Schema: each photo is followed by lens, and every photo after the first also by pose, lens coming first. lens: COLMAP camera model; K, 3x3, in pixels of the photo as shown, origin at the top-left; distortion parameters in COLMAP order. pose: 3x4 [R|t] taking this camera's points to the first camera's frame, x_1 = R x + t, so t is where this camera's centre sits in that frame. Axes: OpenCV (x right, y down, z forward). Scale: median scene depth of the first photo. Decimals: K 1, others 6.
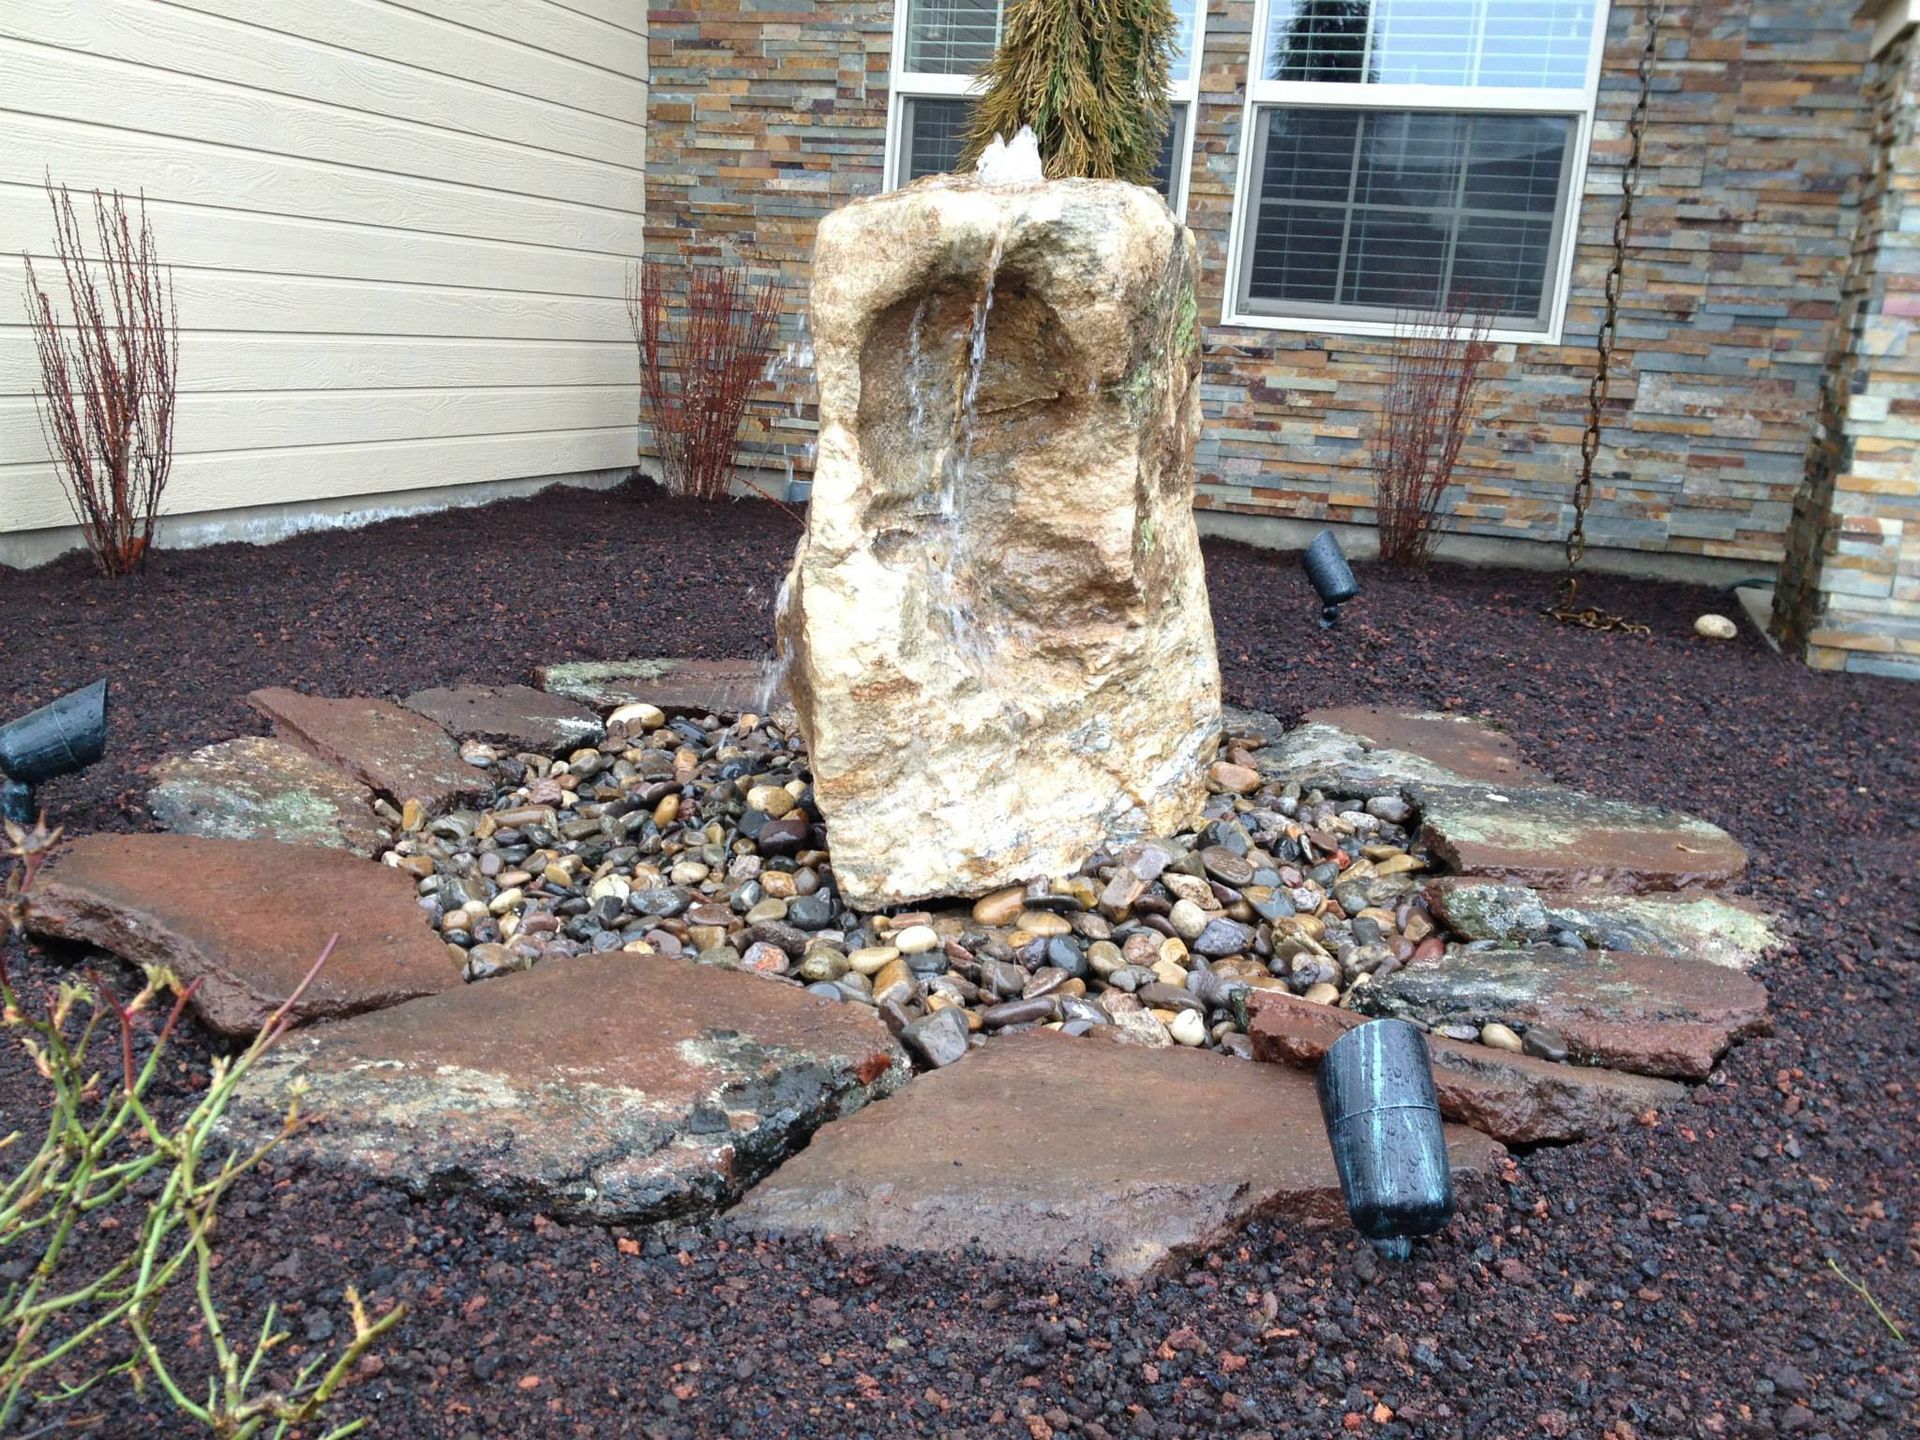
lens RADIAL K [[1831.0, 0, 959.6], [0, 1831.0, 714.9], [0, 0, 1]] dist [0.014263, 0.000000]
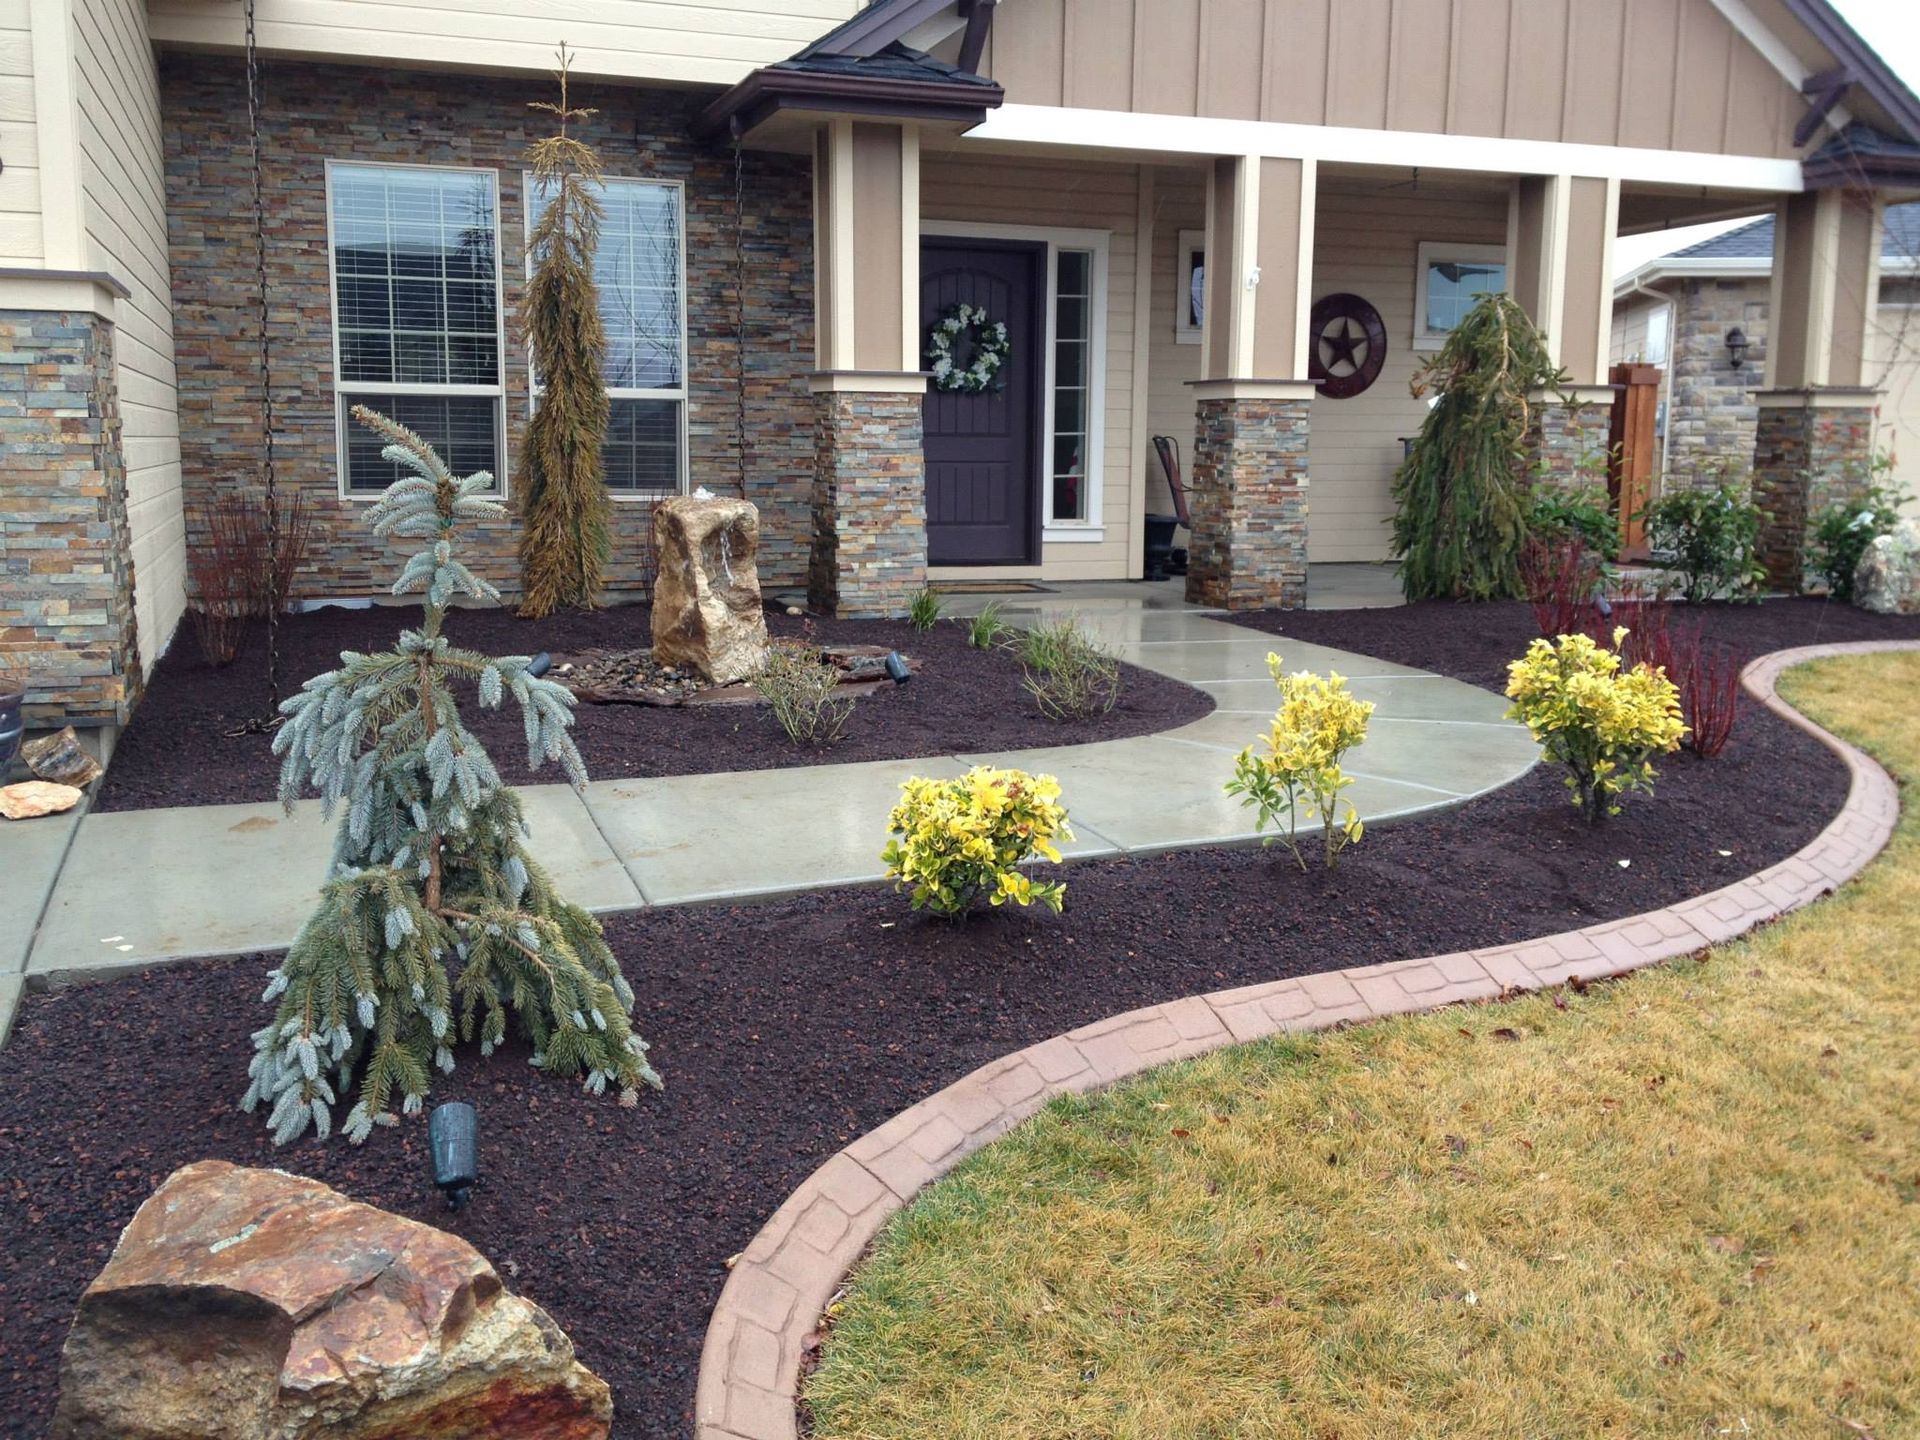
lens RADIAL K [[1831.0, 0, 959.8], [0, 1831.0, 719.9], [0, 0, 1]] dist [0.014263, 0.000000]
pose [[0.786257, -0.151187, 0.599118, -0.812062], [0.172228, 0.984800, 0.022488, 0.070723], [-0.593412, 0.085503, 0.800345, -0.986829]]
